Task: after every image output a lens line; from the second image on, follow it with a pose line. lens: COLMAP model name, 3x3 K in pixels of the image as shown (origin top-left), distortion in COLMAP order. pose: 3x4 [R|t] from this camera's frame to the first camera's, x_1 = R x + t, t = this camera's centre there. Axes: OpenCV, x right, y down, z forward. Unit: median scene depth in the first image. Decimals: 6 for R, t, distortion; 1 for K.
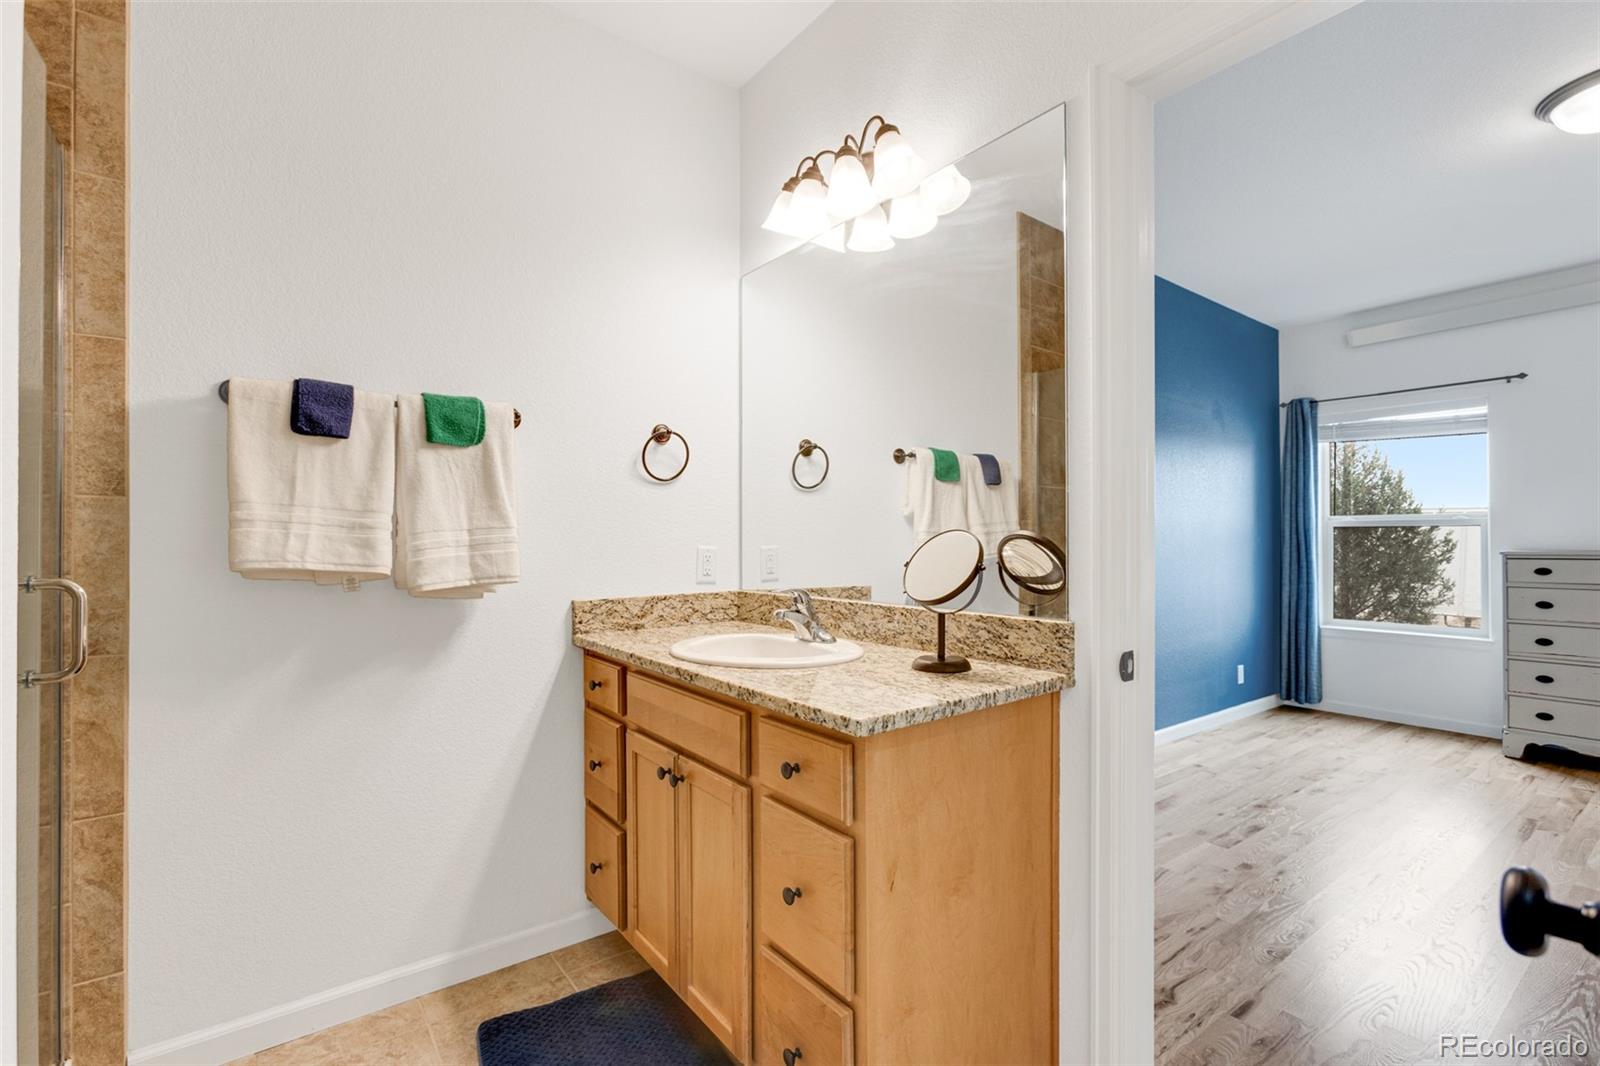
lens RADIAL K [[723.4, 0, 784.2], [0, 723.4, 535.9], [0, 0, 1]] dist [-0.001485, 0.000812]
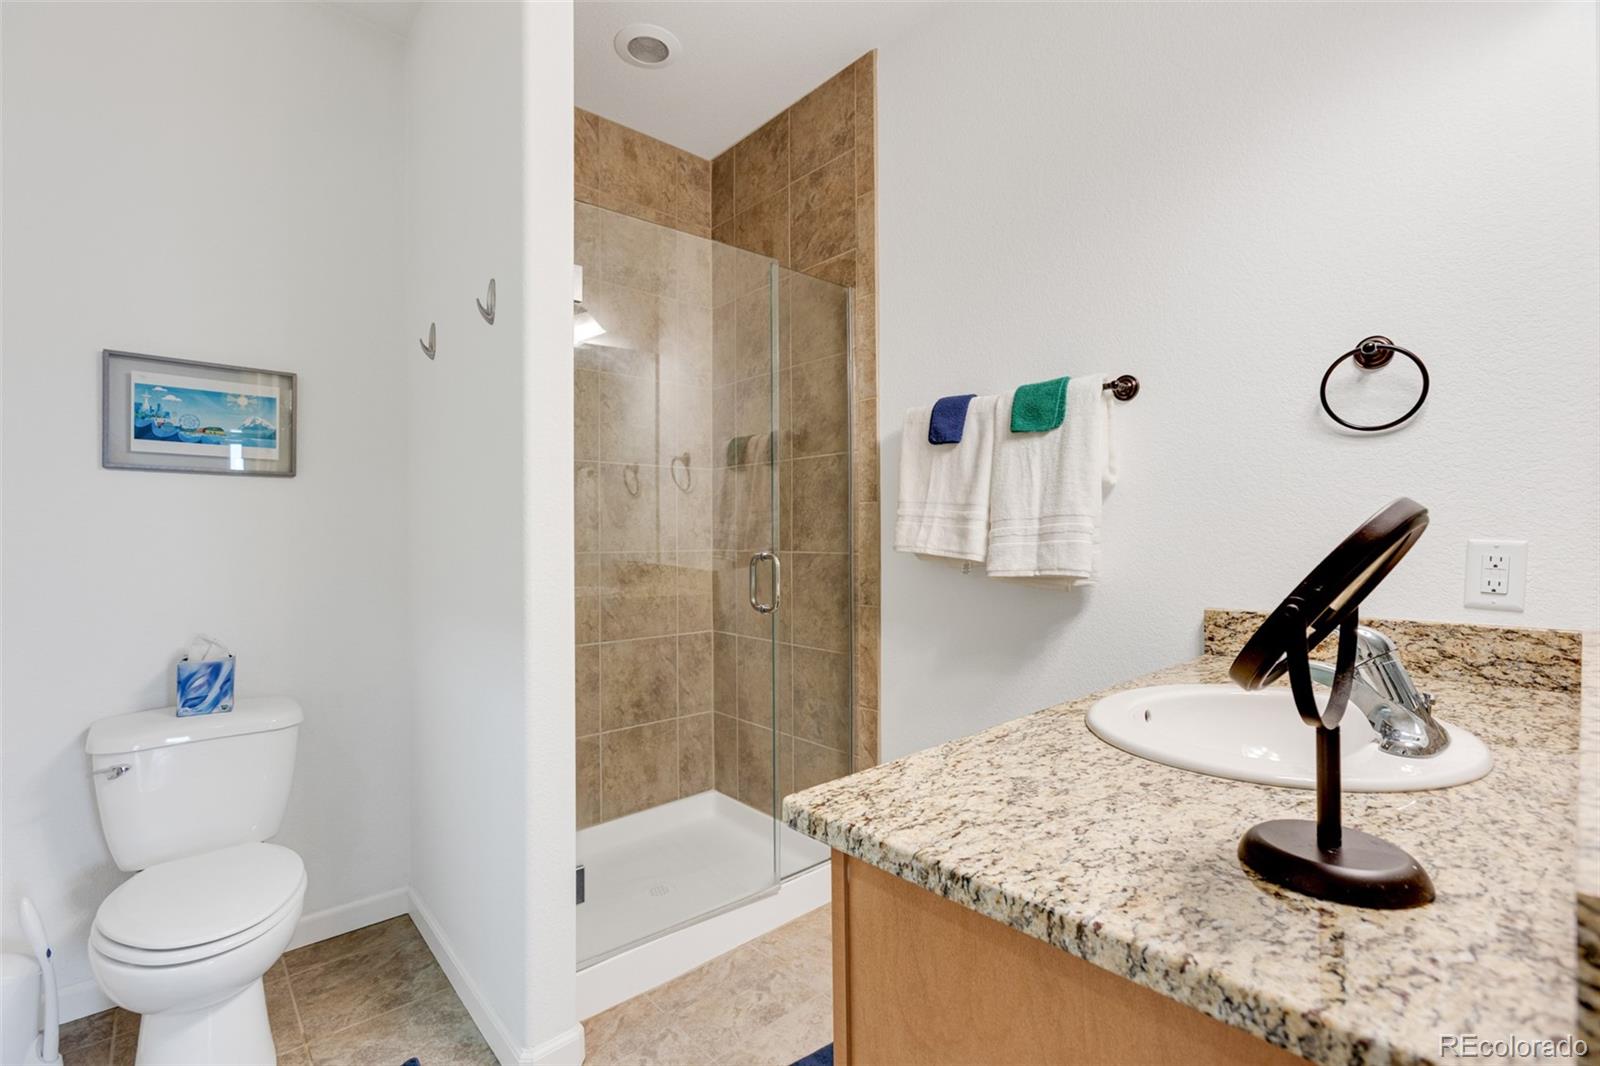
lens RADIAL K [[705.8, 0, 801.3], [0, 705.8, 536.2], [0, 0, 1]] dist [-0.000159, 0.000348]
pose [[0.105120, 0.002190, -0.994457, 0.489768], [0.008851, 0.999956, 0.003138, 0.009572], [0.994420, -0.009131, 0.105096, 0.625582]]
